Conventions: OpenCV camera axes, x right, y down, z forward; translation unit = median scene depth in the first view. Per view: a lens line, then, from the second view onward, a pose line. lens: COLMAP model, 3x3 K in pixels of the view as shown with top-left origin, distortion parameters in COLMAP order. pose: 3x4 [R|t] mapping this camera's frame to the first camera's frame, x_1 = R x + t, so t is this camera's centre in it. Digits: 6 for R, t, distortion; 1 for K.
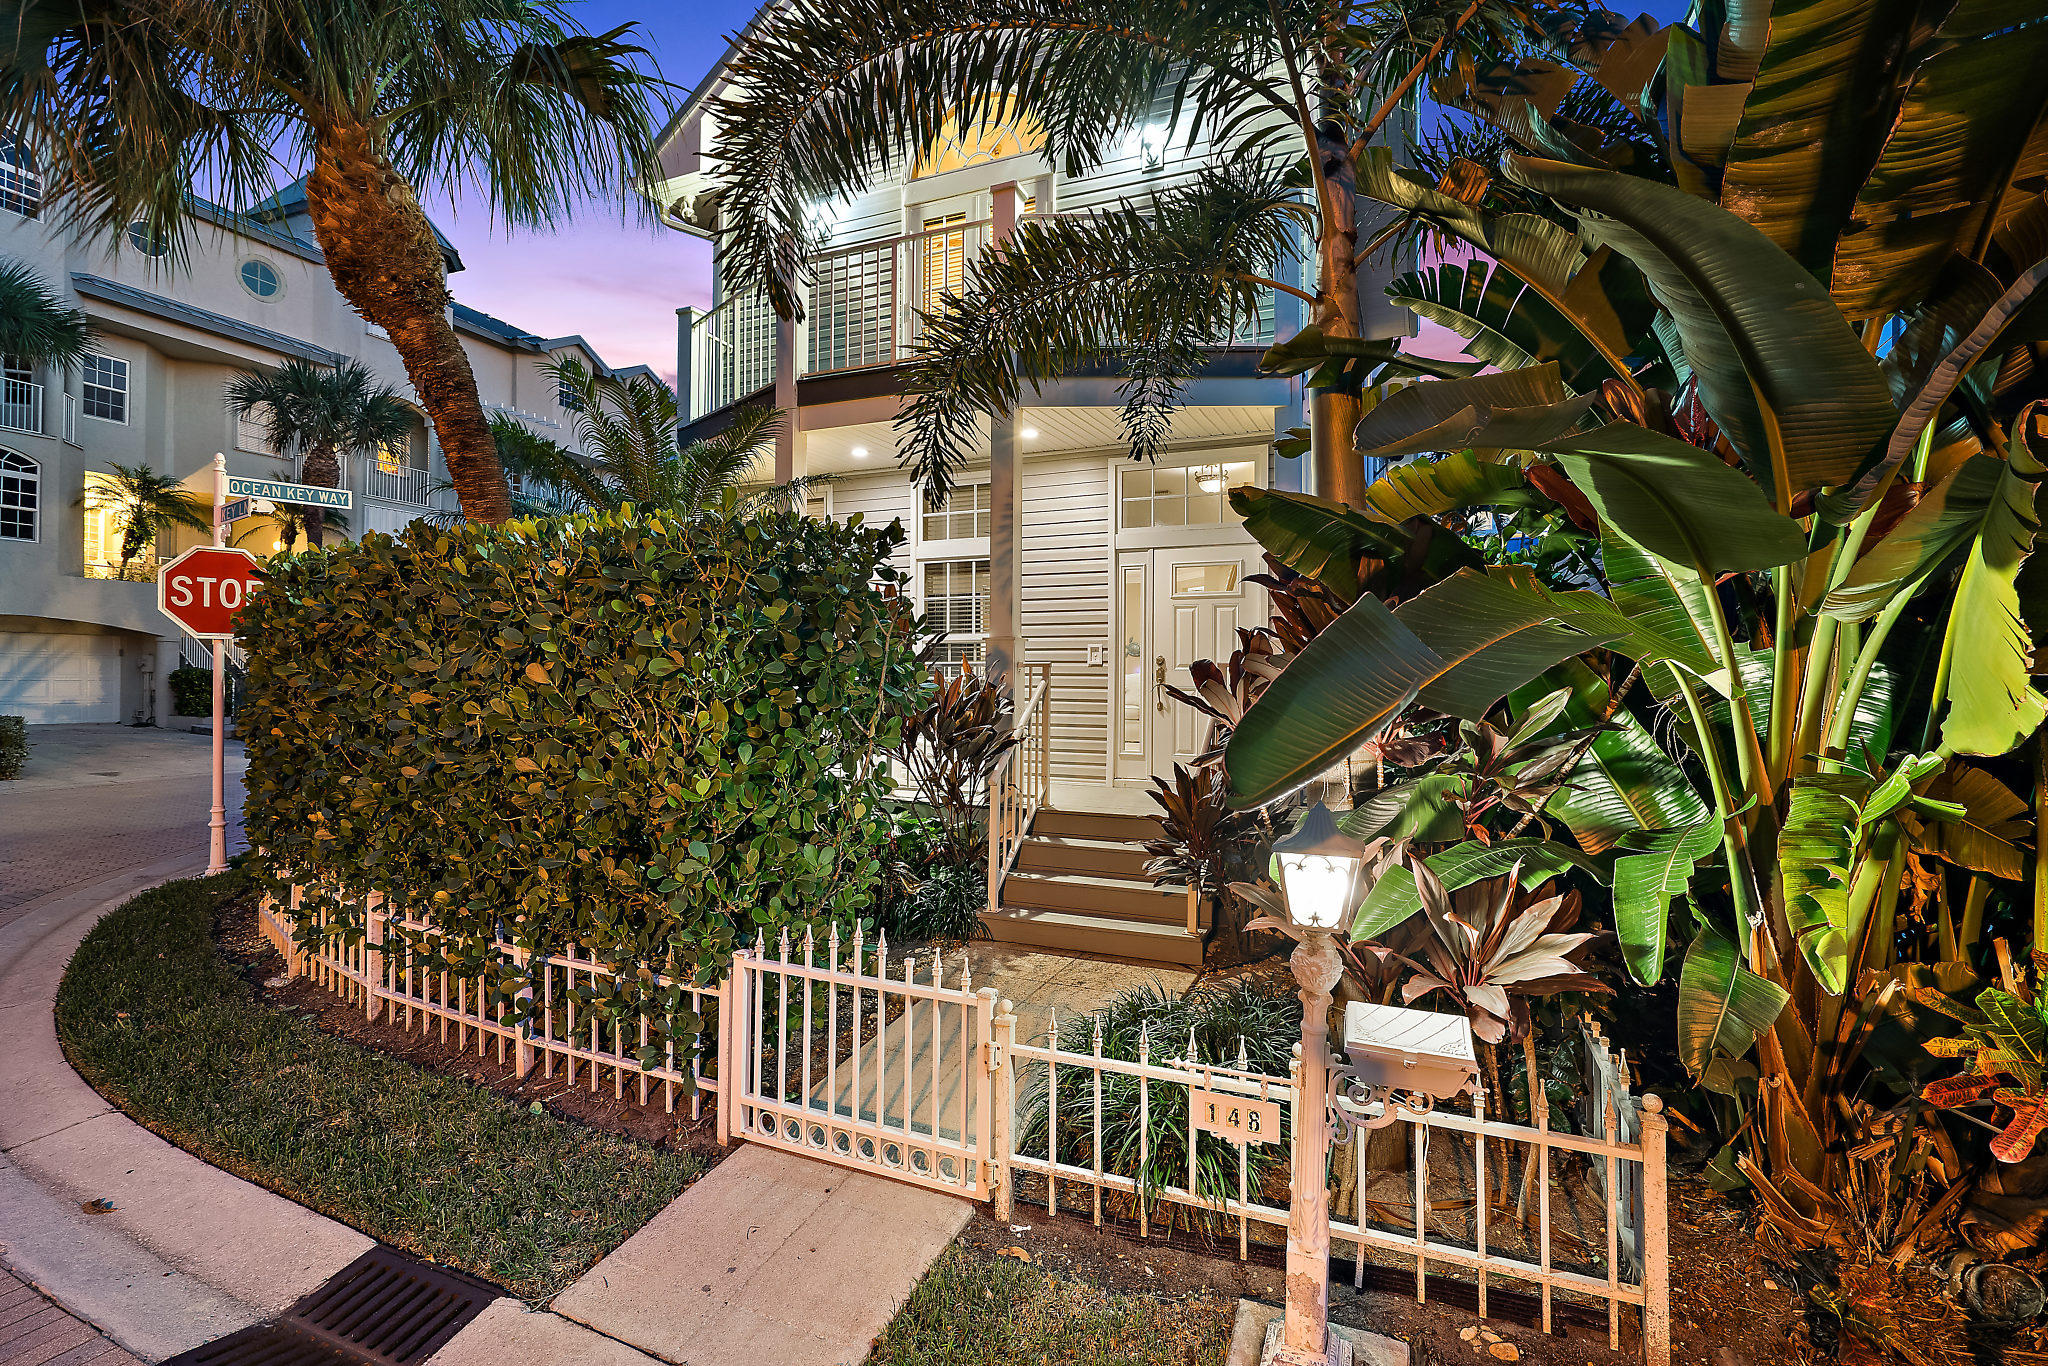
lens RADIAL K [[954.0, 0, 1013.6], [0, 954.0, 670.9], [0, 0, 1]] dist [-0.006081, 0.003466]
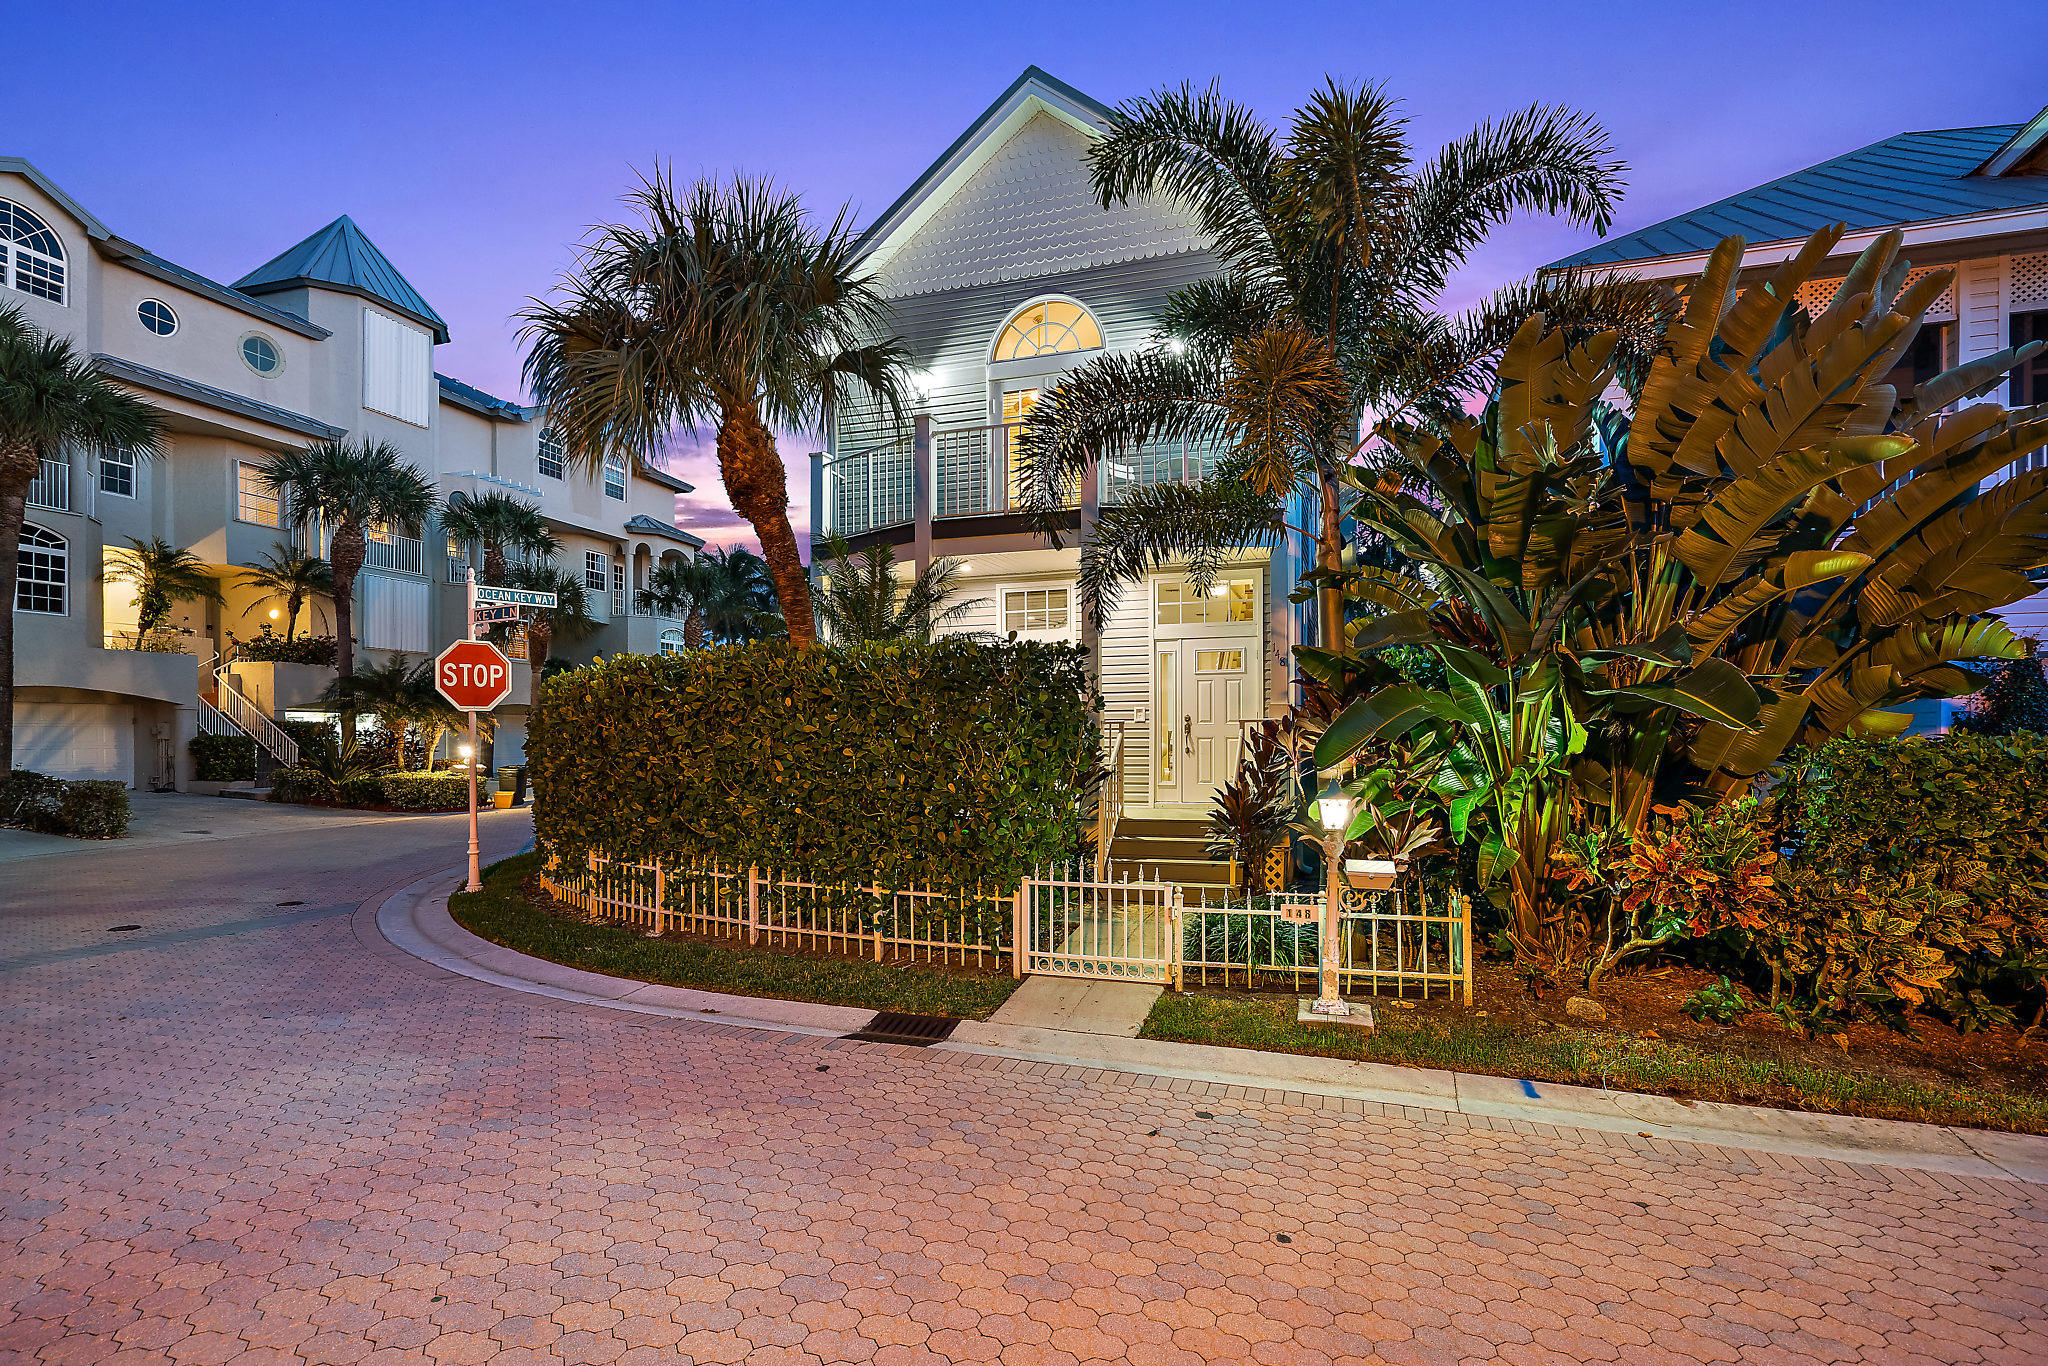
lens RADIAL K [[954.0, 0, 1038.7], [0, 954.0, 748.0], [0, 0, 1]] dist [-0.006081, 0.003466]
pose [[0.996424, -0.015619, 0.083034, -0.423455], [0.013709, 0.999629, 0.023529, -0.006264], [-0.083371, -0.022306, 0.996269, -0.911218]]
